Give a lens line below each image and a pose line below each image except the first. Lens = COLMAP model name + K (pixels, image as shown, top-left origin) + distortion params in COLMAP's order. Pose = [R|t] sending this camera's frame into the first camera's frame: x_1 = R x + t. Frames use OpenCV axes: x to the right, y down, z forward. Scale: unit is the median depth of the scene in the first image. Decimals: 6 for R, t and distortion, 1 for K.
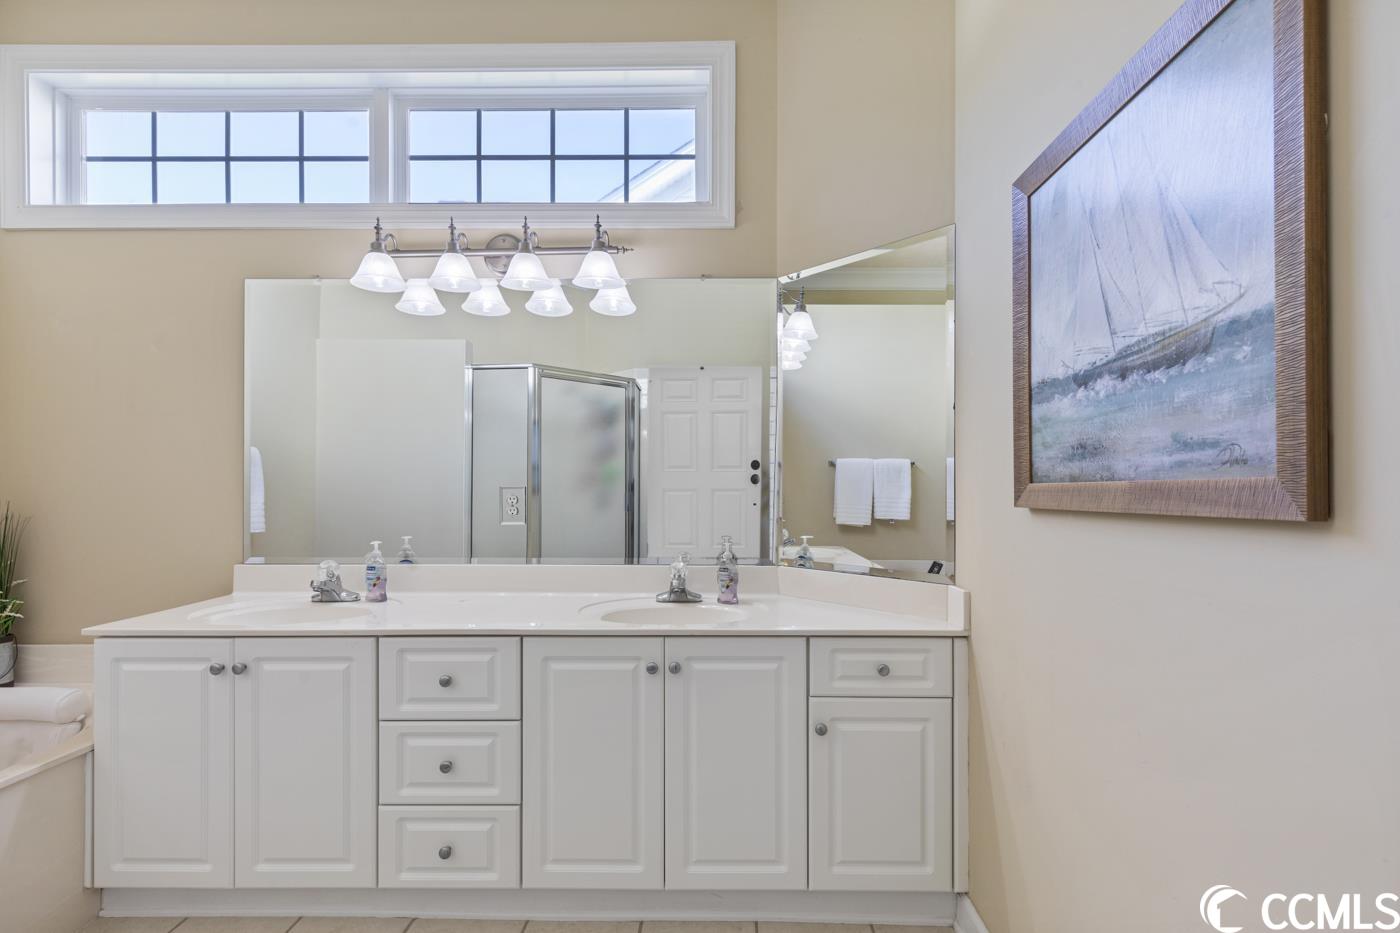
lens RADIAL K [[670.1, 0, 704.2], [0, 670.1, 475.2], [0, 0, 1]] dist [-0.001049, 0.000209]
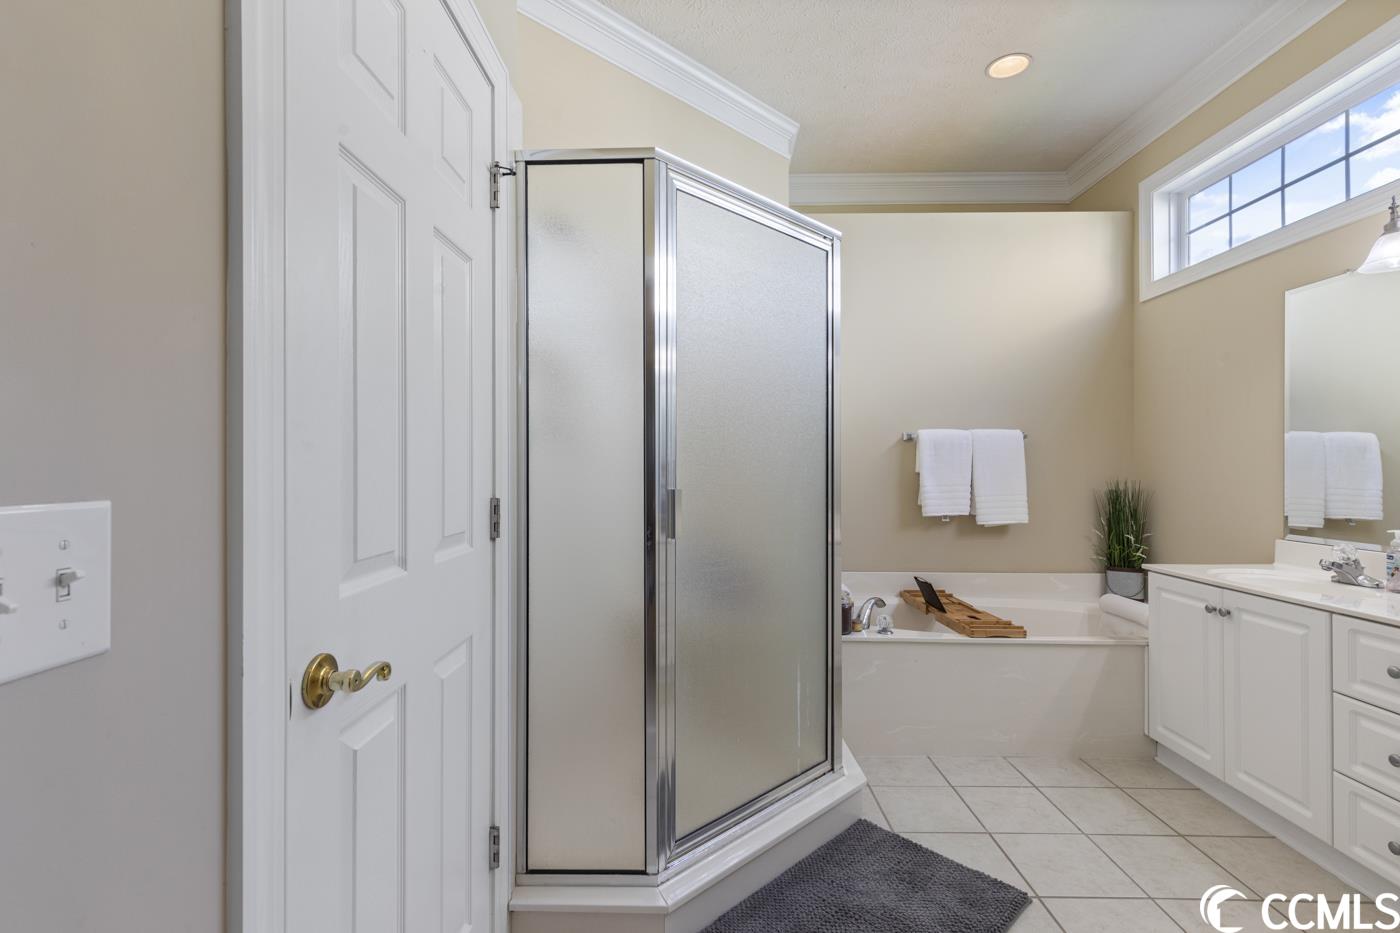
lens RADIAL K [[634.9, 0, 698.5], [0, 634.9, 467.6], [0, 0, 1]] dist [0.000656, 0.000828]
pose [[-0.005498, 0.000657, -0.999985, 0.441930], [0.007175, 0.999974, 0.000618, 0.000662], [0.999959, -0.007172, -0.005503, -0.004376]]
